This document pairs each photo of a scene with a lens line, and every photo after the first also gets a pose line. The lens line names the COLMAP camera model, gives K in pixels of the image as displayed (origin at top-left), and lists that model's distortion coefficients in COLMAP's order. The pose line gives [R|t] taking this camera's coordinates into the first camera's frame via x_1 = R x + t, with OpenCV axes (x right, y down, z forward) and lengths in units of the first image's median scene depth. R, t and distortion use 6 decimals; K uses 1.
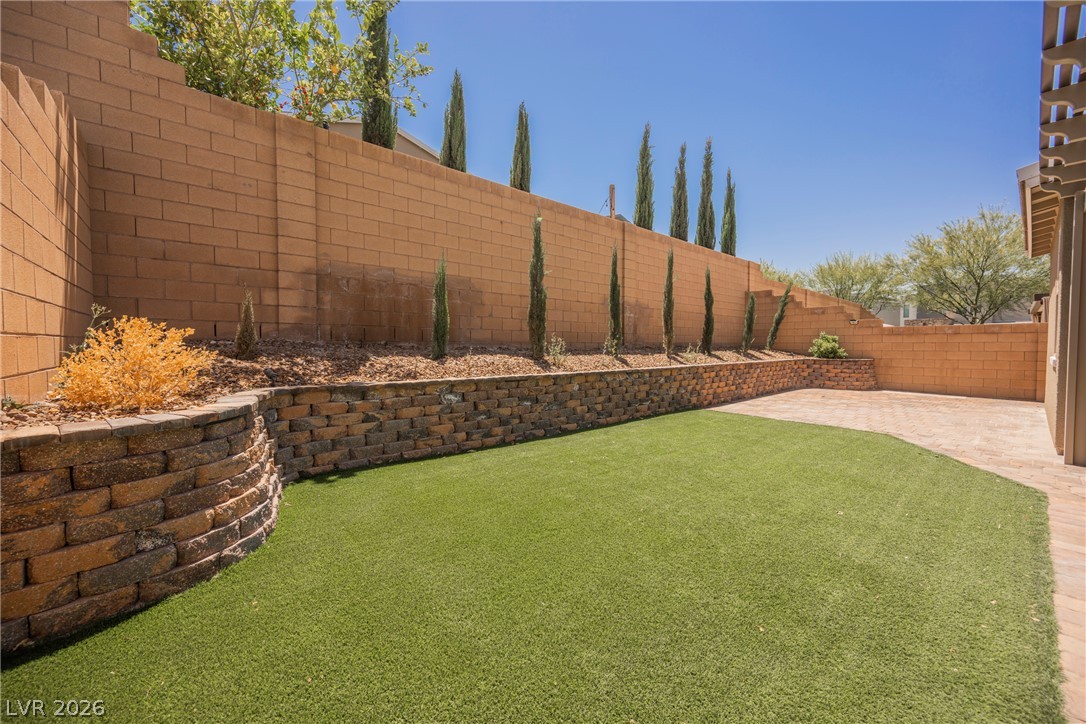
lens RADIAL K [[423.8, 0, 543.0], [0, 423.8, 362.0], [0, 0, 1]] dist [0.000346, 0.000010]
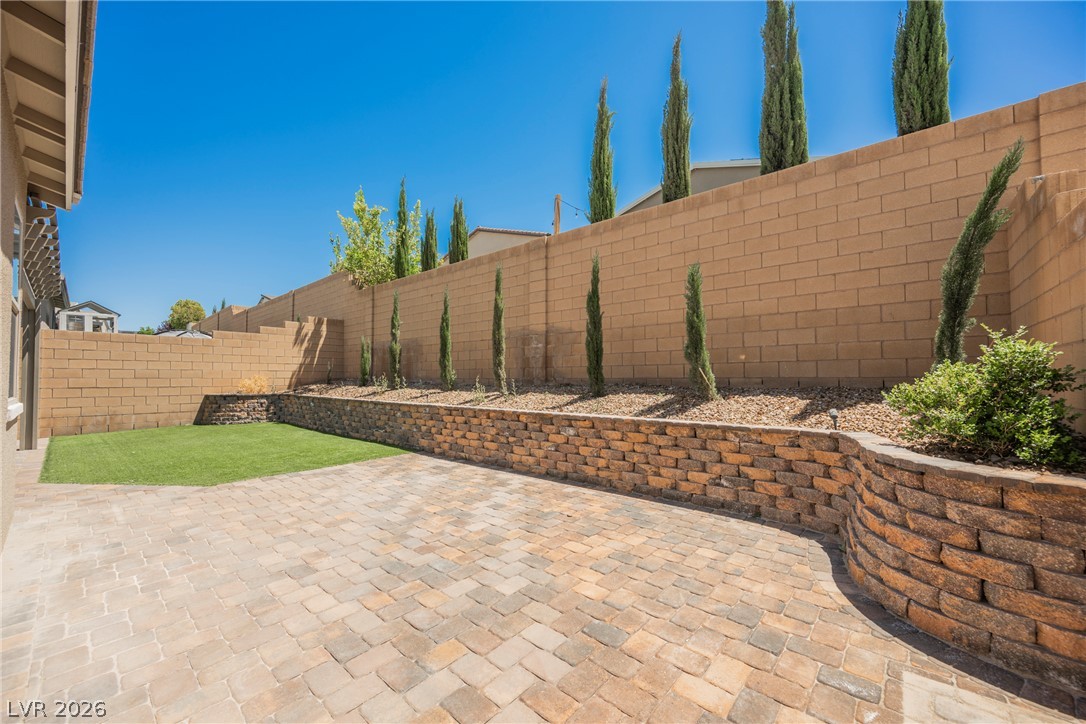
lens RADIAL K [[410.9, 0, 542.6], [0, 410.9, 383.0], [0, 0, 1]] dist [0.000126, 0.000022]
pose [[0.127135, -0.004678, -0.991874, 1.178719], [-0.052732, 0.998543, -0.011468, -0.035080], [0.990483, 0.053762, 0.126703, 1.087755]]
